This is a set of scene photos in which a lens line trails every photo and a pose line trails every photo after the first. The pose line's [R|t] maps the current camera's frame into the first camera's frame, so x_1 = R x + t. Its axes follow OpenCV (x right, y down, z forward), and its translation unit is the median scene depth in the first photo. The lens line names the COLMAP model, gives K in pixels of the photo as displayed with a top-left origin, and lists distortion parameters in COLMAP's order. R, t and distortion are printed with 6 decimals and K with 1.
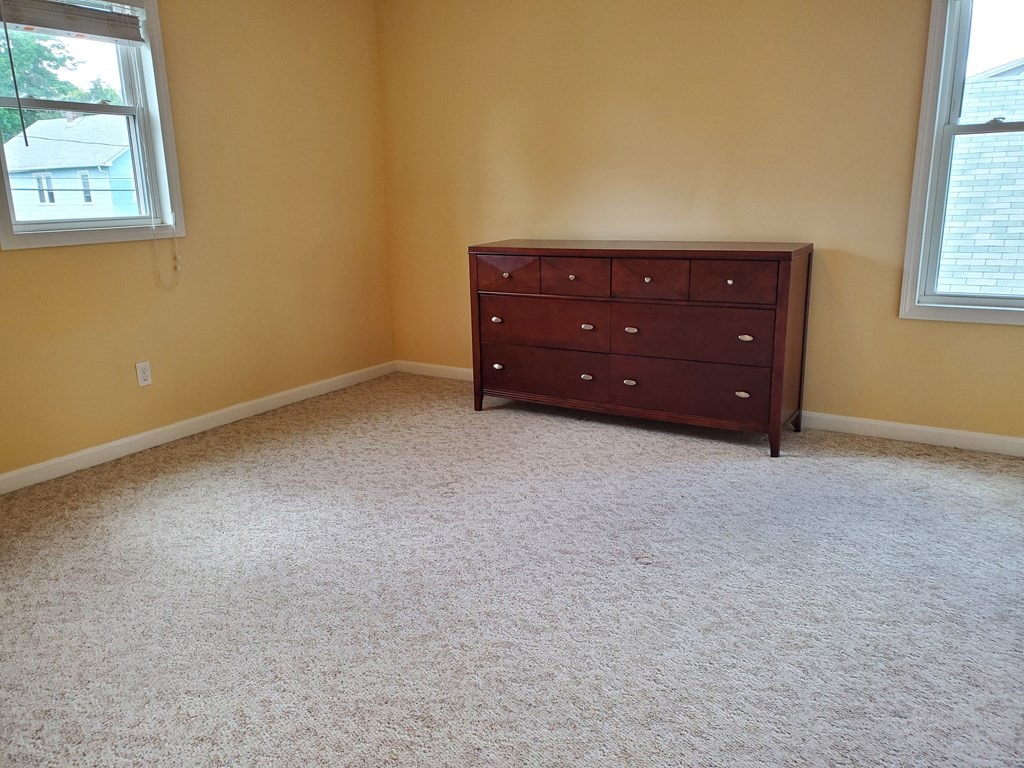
lens RADIAL K [[813.5, 0, 512.0], [0, 813.5, 384.0], [0, 0, 1]] dist [0.197666, -0.317697]
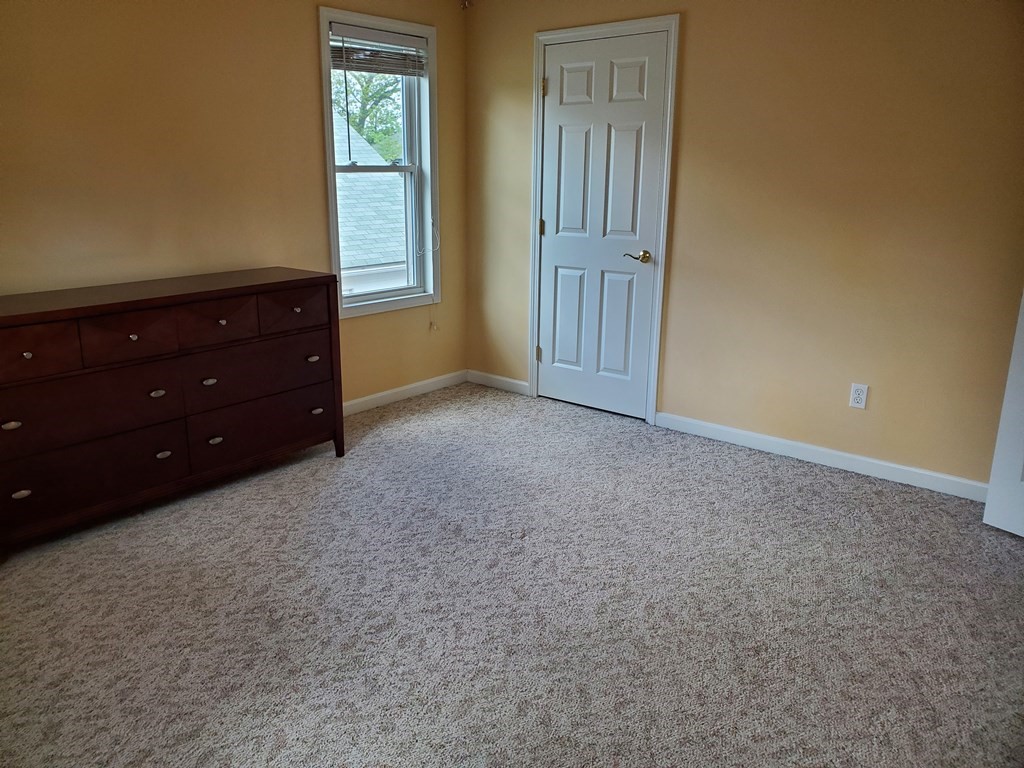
lens RADIAL K [[793.8, 0, 483.7], [0, 793.8, 387.1], [0, 0, 1]] dist [0.014706, -0.007306]
pose [[0.136318, -0.239184, 0.961358, -0.686421], [0.235045, 0.950516, 0.203158, -0.178869], [-0.962378, 0.198268, 0.185791, 0.611783]]
